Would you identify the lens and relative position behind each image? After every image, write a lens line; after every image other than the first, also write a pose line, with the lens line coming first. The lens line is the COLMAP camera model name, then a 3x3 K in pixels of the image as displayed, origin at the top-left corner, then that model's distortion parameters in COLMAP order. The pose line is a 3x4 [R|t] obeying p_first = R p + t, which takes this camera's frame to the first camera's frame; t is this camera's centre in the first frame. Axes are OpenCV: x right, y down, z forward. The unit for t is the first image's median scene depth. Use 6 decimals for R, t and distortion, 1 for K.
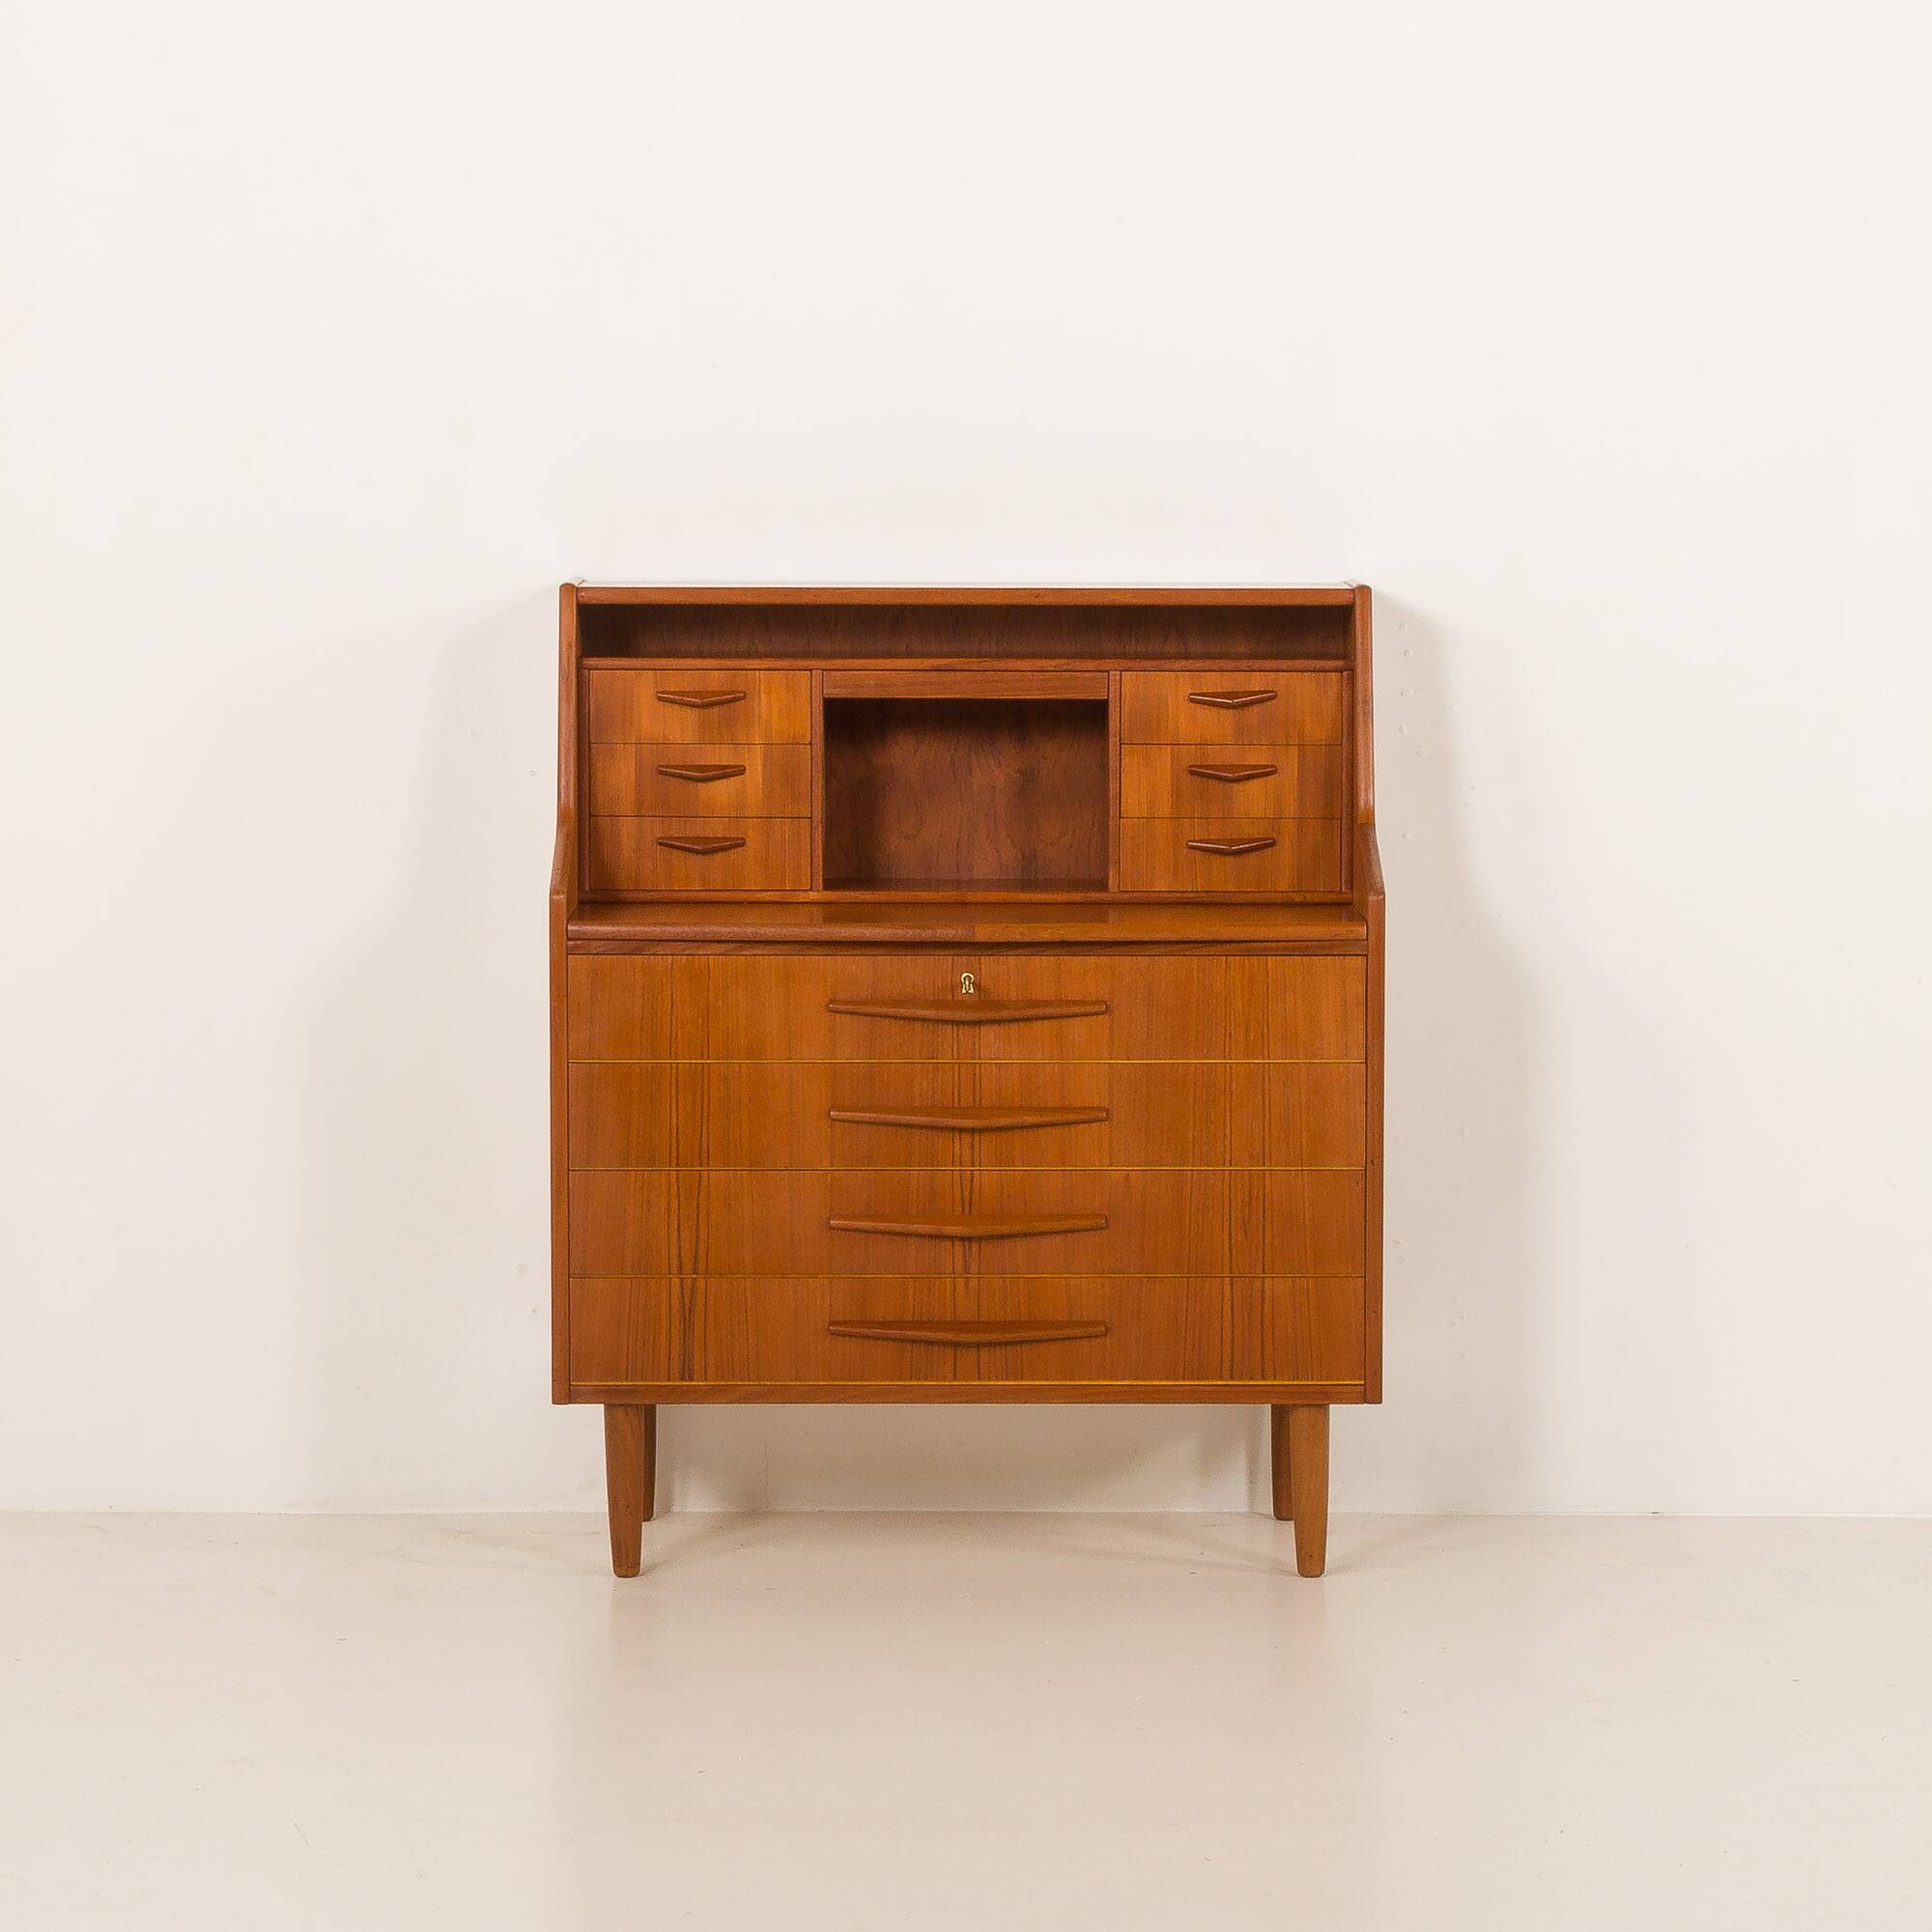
lens RADIAL K [[6444.3, 0, 961.3], [0, 6444.3, 966.6], [0, 0, 1]] dist [-0.032167, 0.000000]
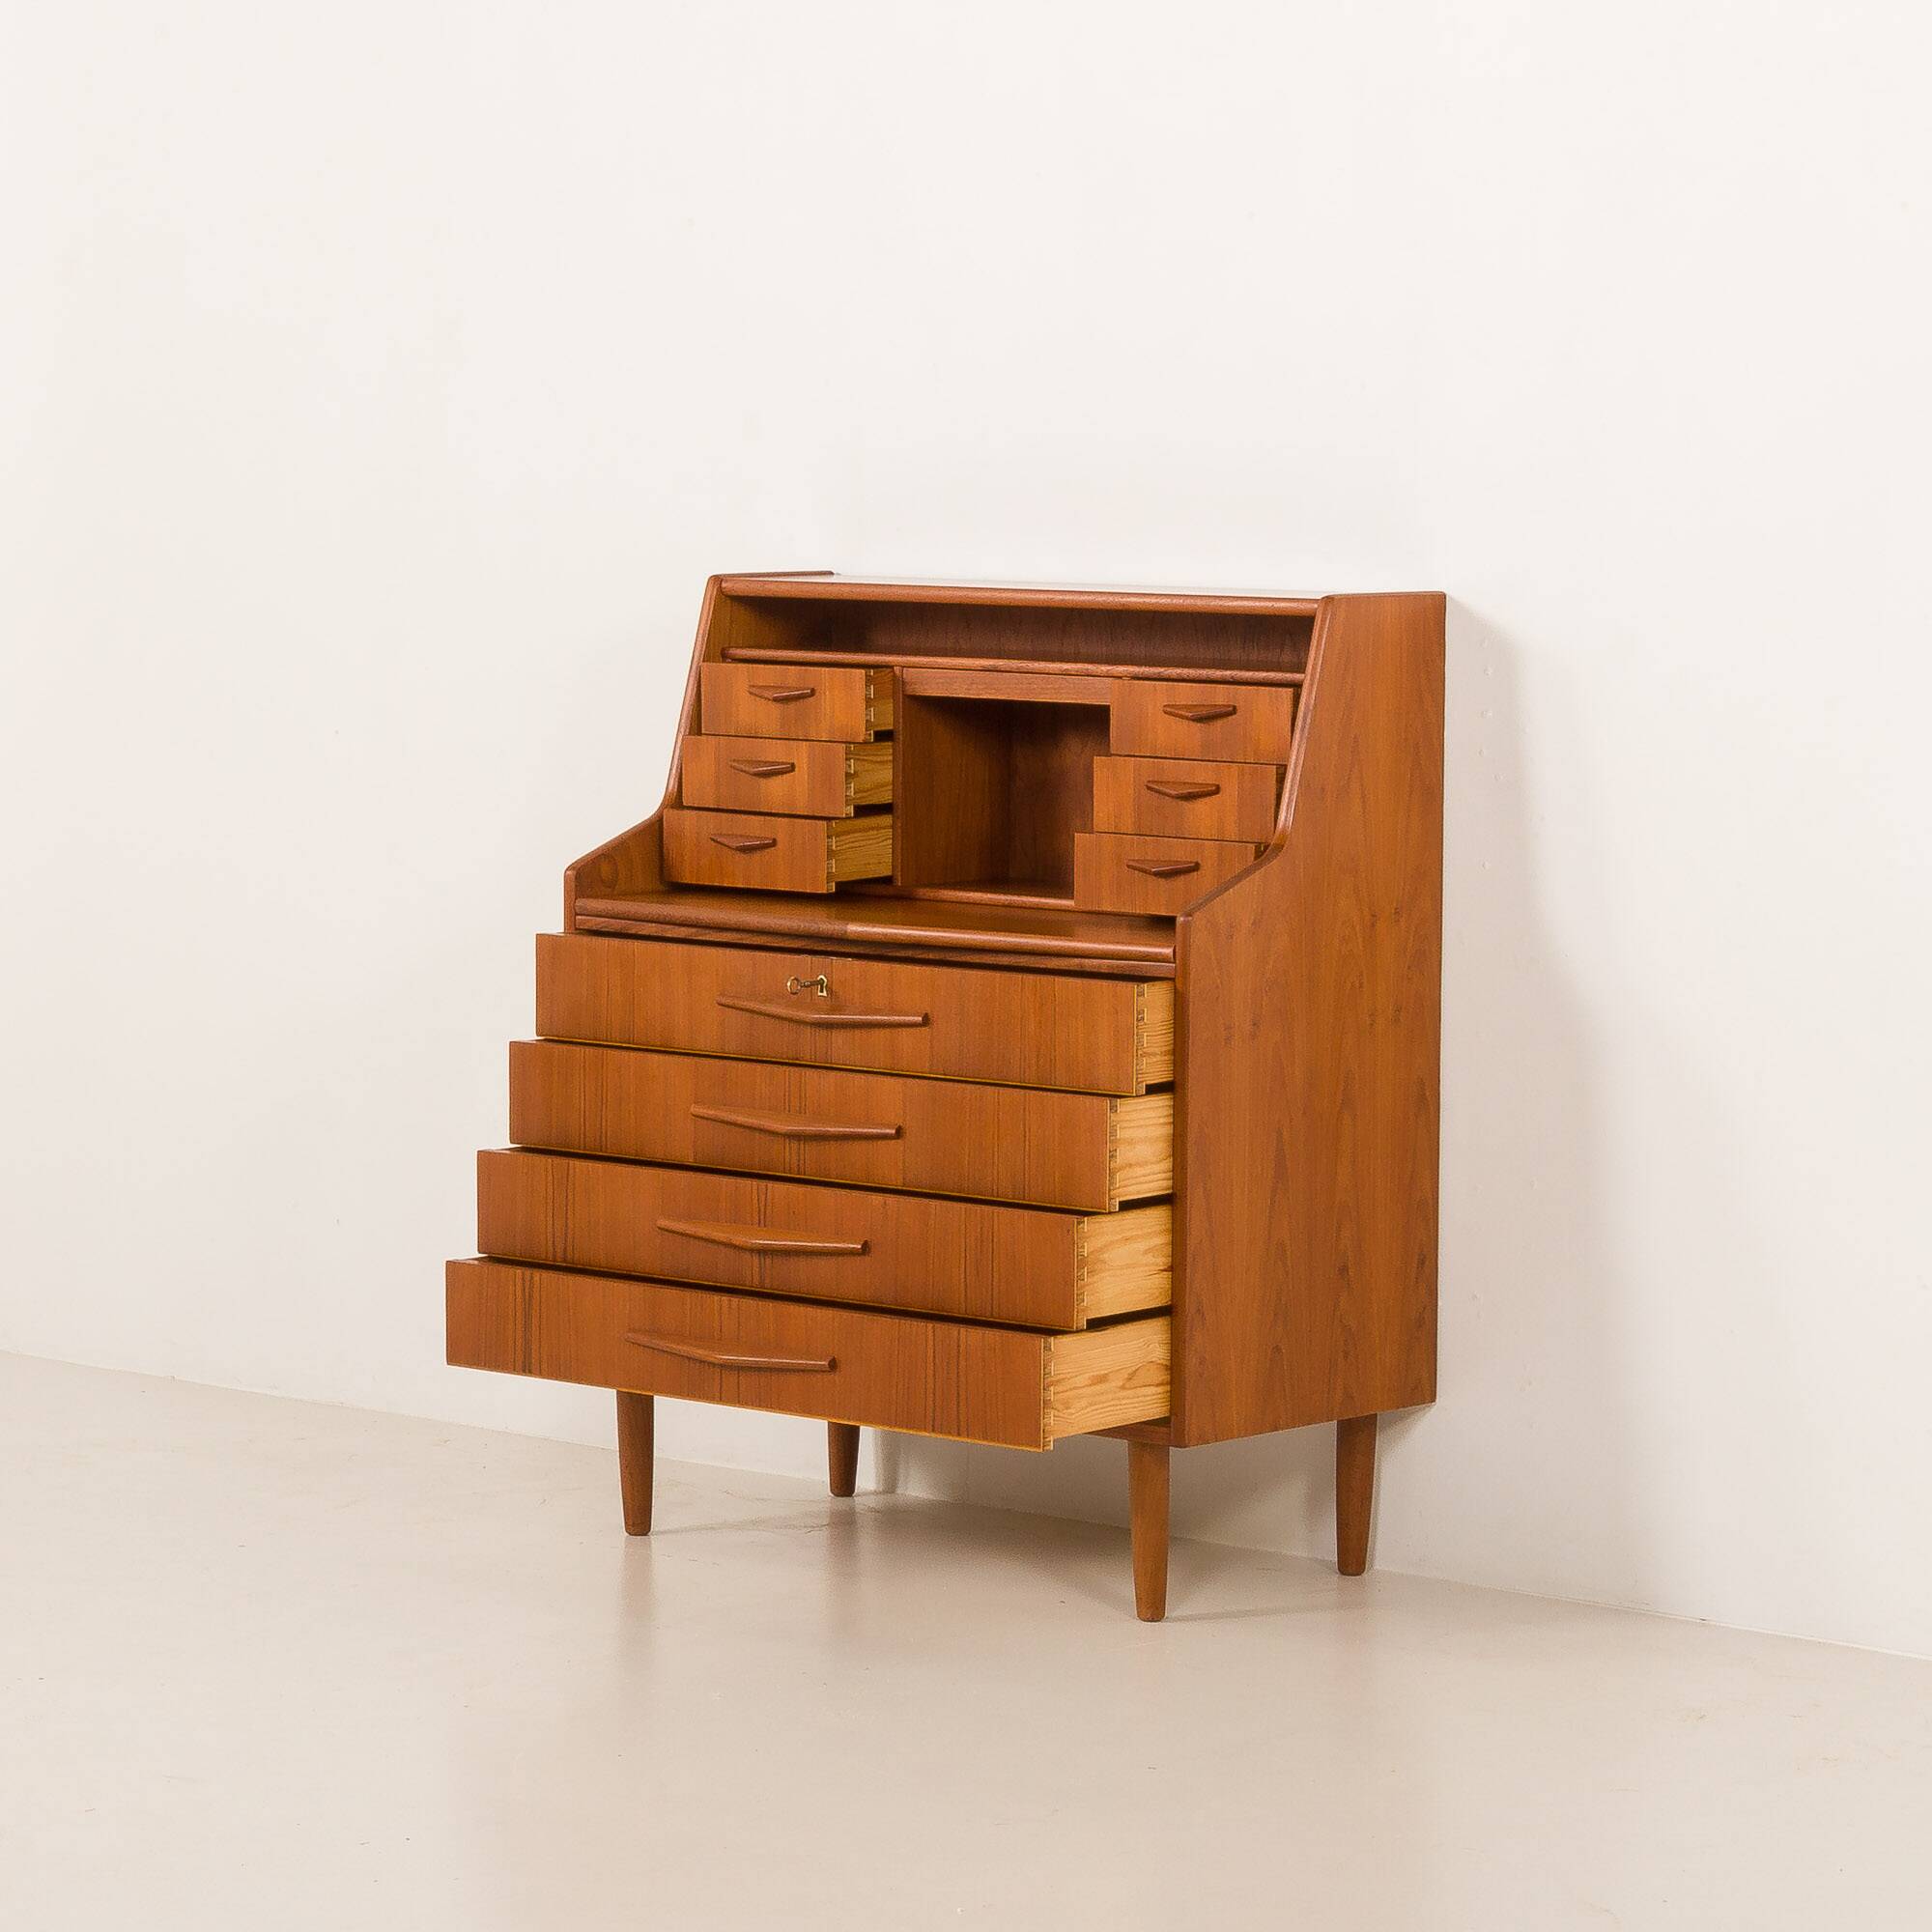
lens RADIAL K [[6444.3, 0, 972.3], [0, 6444.3, 965.6], [0, 0, 1]] dist [-0.032167, 0.000000]
pose [[0.754361, 0.062632, -0.653465, 0.649522], [-0.064236, 0.997704, 0.021473, -0.021848], [0.653309, 0.025778, 0.756652, 0.248555]]
